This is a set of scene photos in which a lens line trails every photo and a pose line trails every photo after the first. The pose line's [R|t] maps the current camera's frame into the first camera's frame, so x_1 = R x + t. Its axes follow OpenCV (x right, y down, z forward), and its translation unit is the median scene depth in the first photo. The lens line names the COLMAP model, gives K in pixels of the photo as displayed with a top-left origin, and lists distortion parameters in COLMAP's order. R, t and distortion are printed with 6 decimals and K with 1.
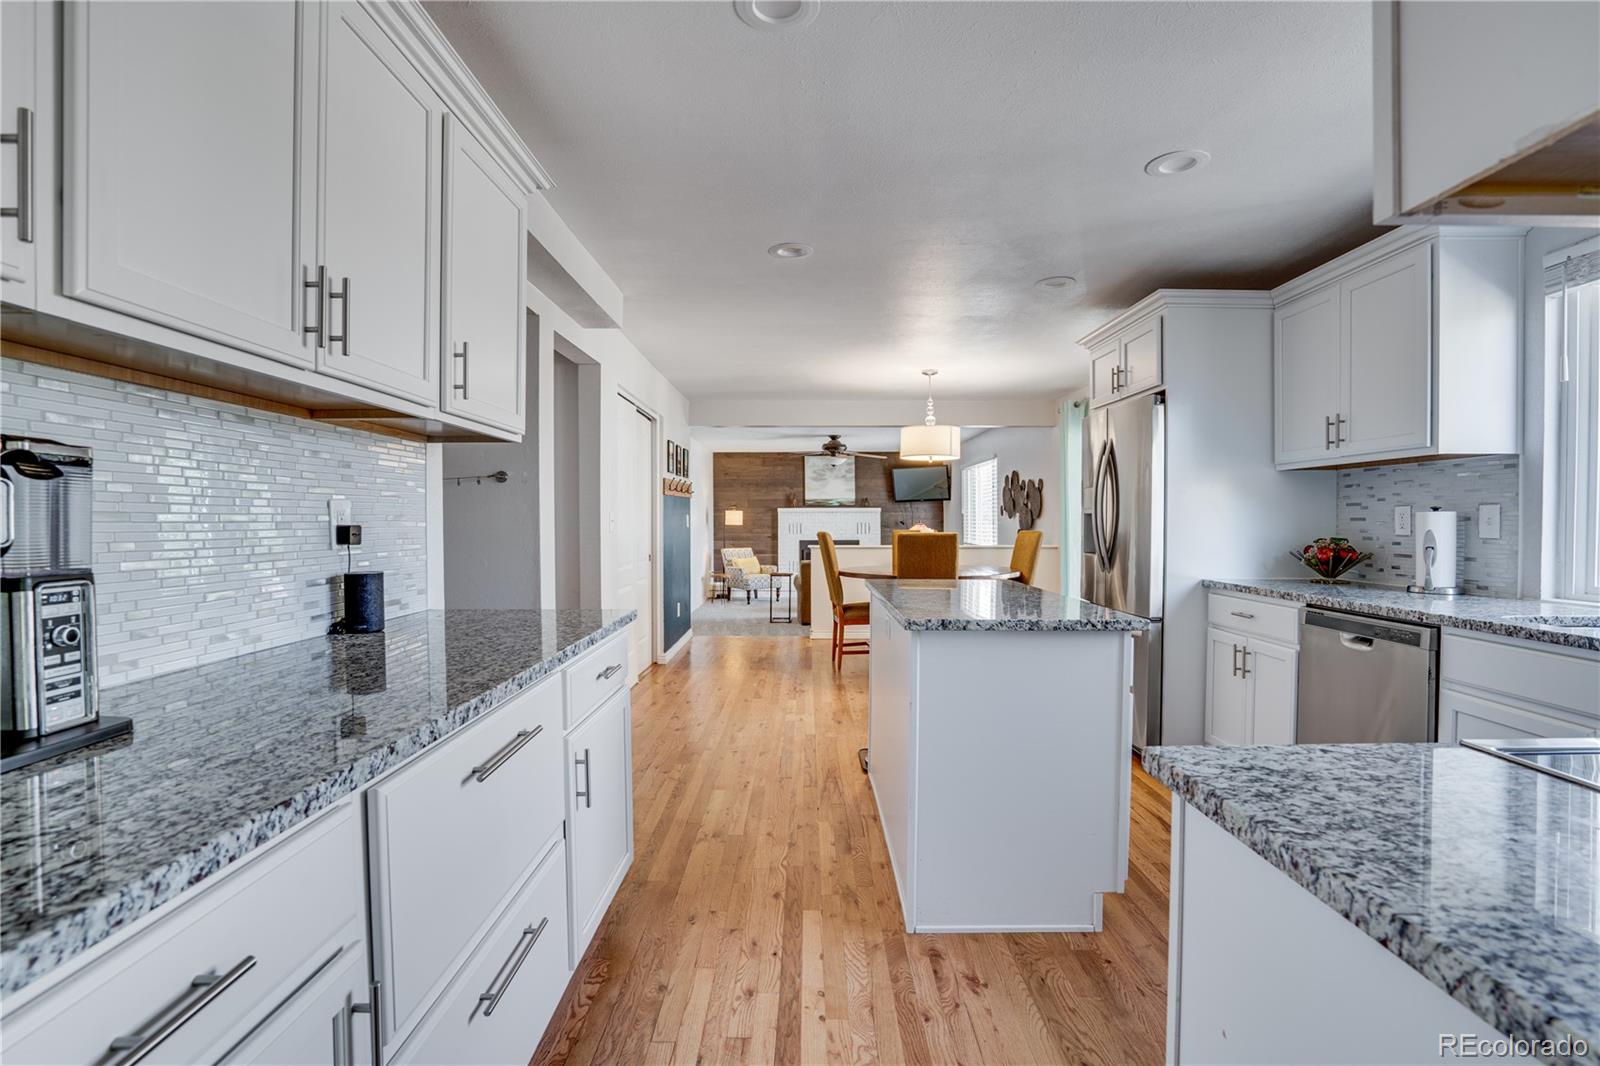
lens RADIAL K [[746.5, 0, 801.5], [0, 746.5, 537.5], [0, 0, 1]] dist [-0.059309, 0.026752]
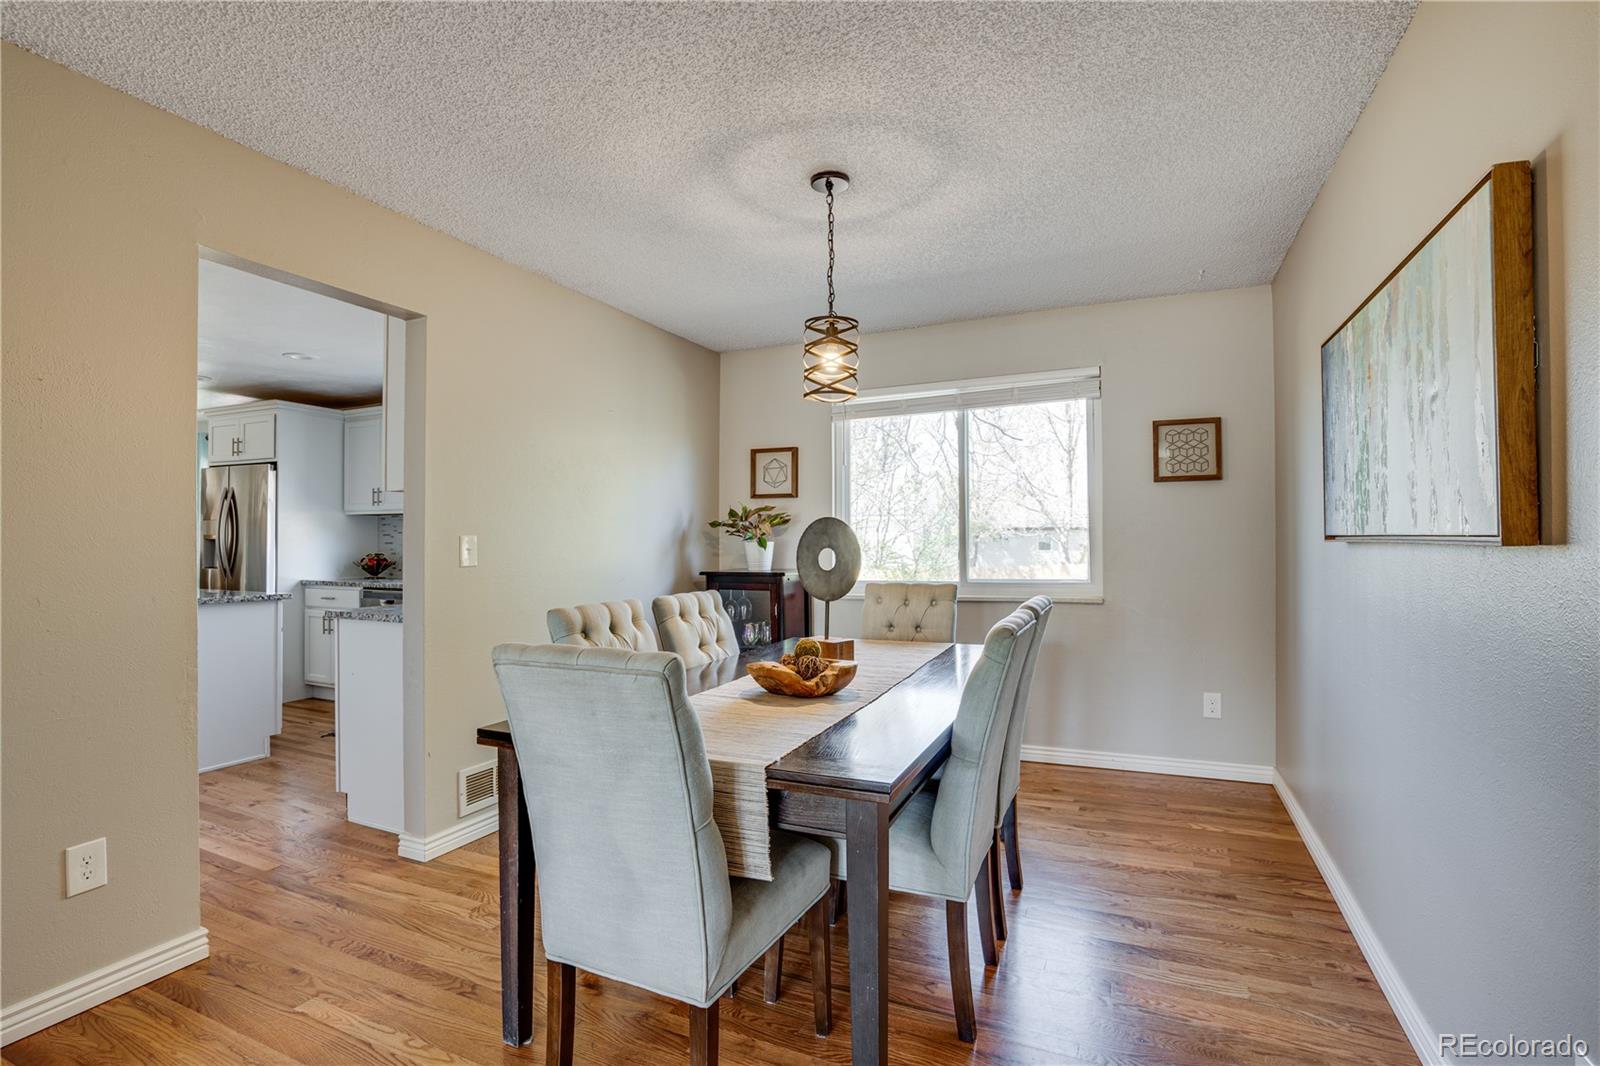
lens RADIAL K [[746.5, 0, 801.5], [0, 746.5, 537.5], [0, 0, 1]] dist [-0.059309, 0.026752]
pose [[0.403363, 0.008350, 0.915002, -0.233488], [0.017227, 0.999712, -0.016717, 0.004210], [-0.914878, 0.022506, 0.403102, -0.319946]]
